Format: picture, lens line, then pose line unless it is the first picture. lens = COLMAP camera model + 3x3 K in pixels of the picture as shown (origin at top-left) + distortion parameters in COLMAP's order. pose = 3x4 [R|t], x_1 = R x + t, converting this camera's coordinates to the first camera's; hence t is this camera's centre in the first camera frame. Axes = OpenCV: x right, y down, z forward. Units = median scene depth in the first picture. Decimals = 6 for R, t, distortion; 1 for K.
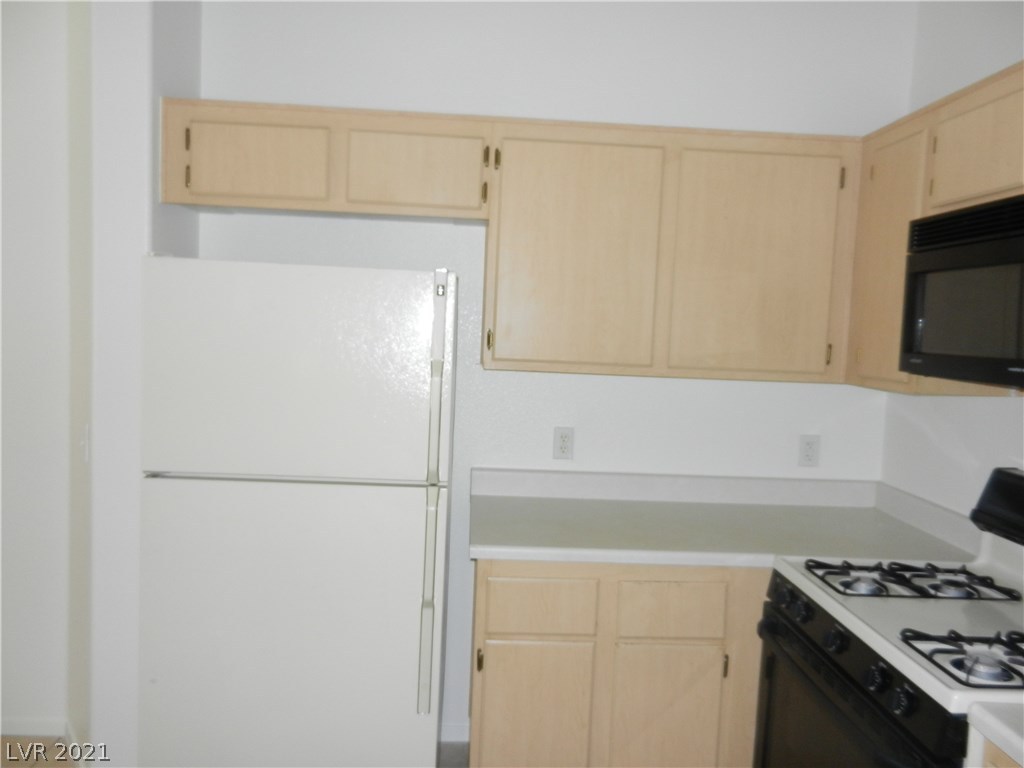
lens RADIAL K [[766.9, 0, 509.9], [0, 766.9, 383.1], [0, 0, 1]] dist [0.009706, 0.002149]
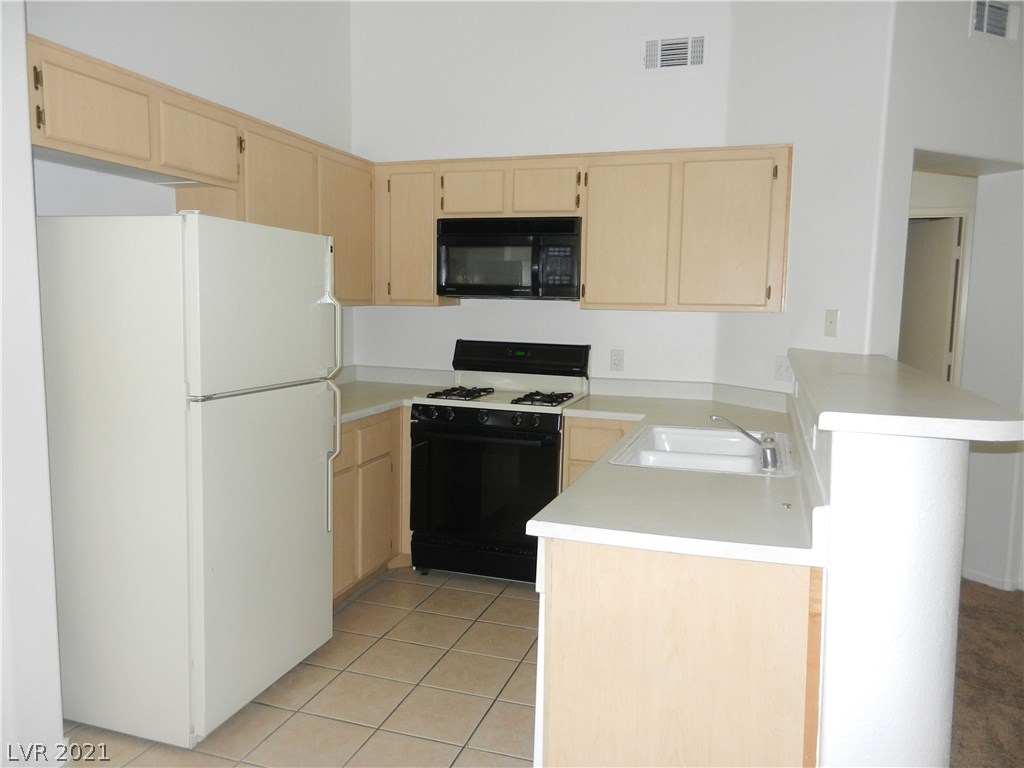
lens RADIAL K [[766.9, 0, 514.8], [0, 766.9, 385.0], [0, 0, 1]] dist [0.009706, 0.002149]
pose [[0.353276, -0.139616, 0.925042, -1.153848], [0.060715, 0.990138, 0.126254, -0.020595], [-0.933547, 0.011561, 0.358269, 0.089230]]
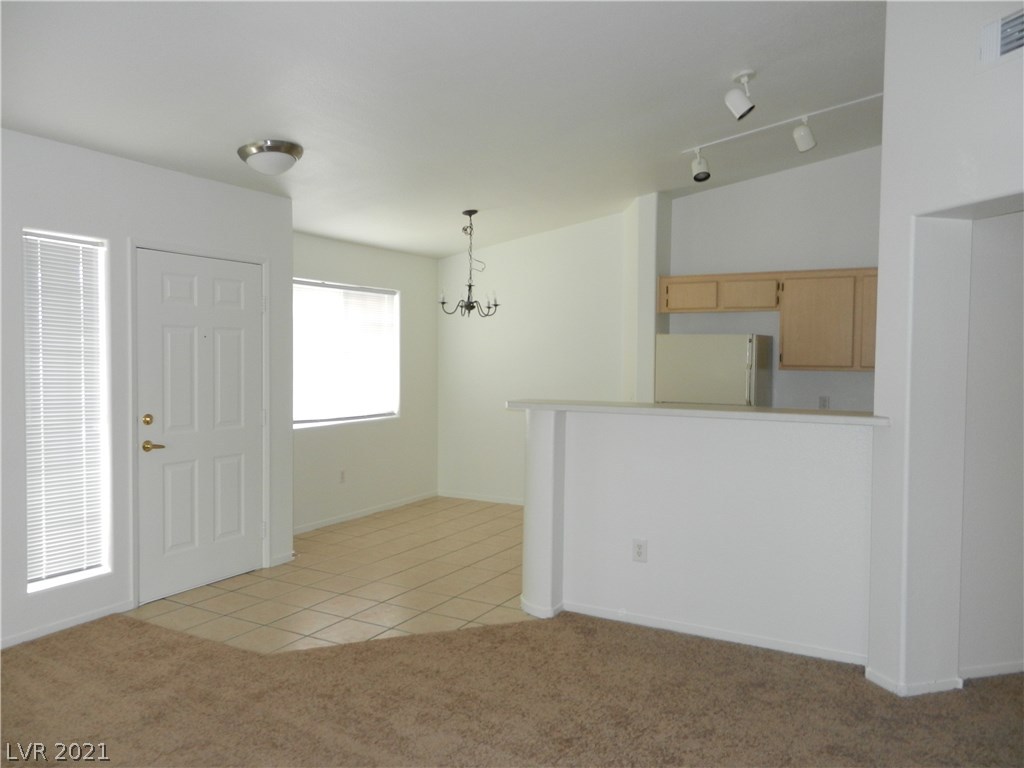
lens RADIAL K [[766.9, 0, 507.9], [0, 766.9, 384.7], [0, 0, 1]] dist [0.009706, 0.002149]
pose [[0.849320, -0.016183, -0.527629, 0.556539], [-0.005794, 0.999184, -0.039972, 0.141596], [0.527846, 0.037006, 0.848534, -1.660211]]
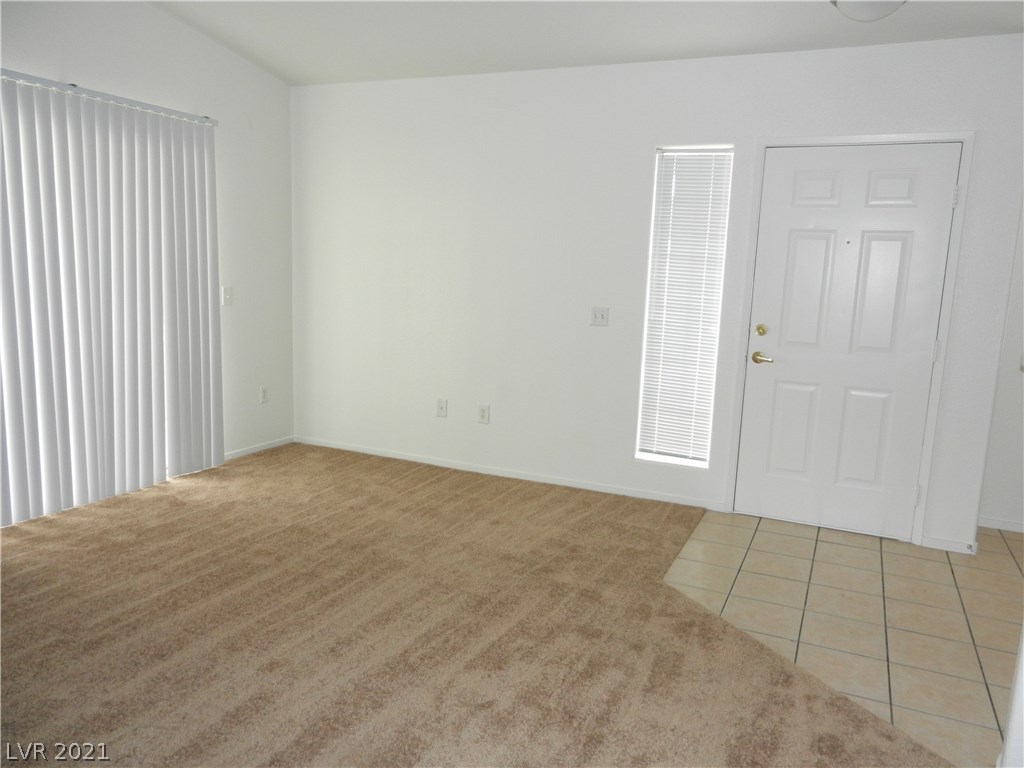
lens RADIAL K [[766.9, 0, 515.1], [0, 766.9, 381.5], [0, 0, 1]] dist [0.009706, 0.002149]
pose [[-0.445919, 0.079793, -0.891510, 0.697467], [-0.119673, 0.981761, 0.147729, 0.076275], [0.887037, 0.172565, -0.428236, -0.211613]]
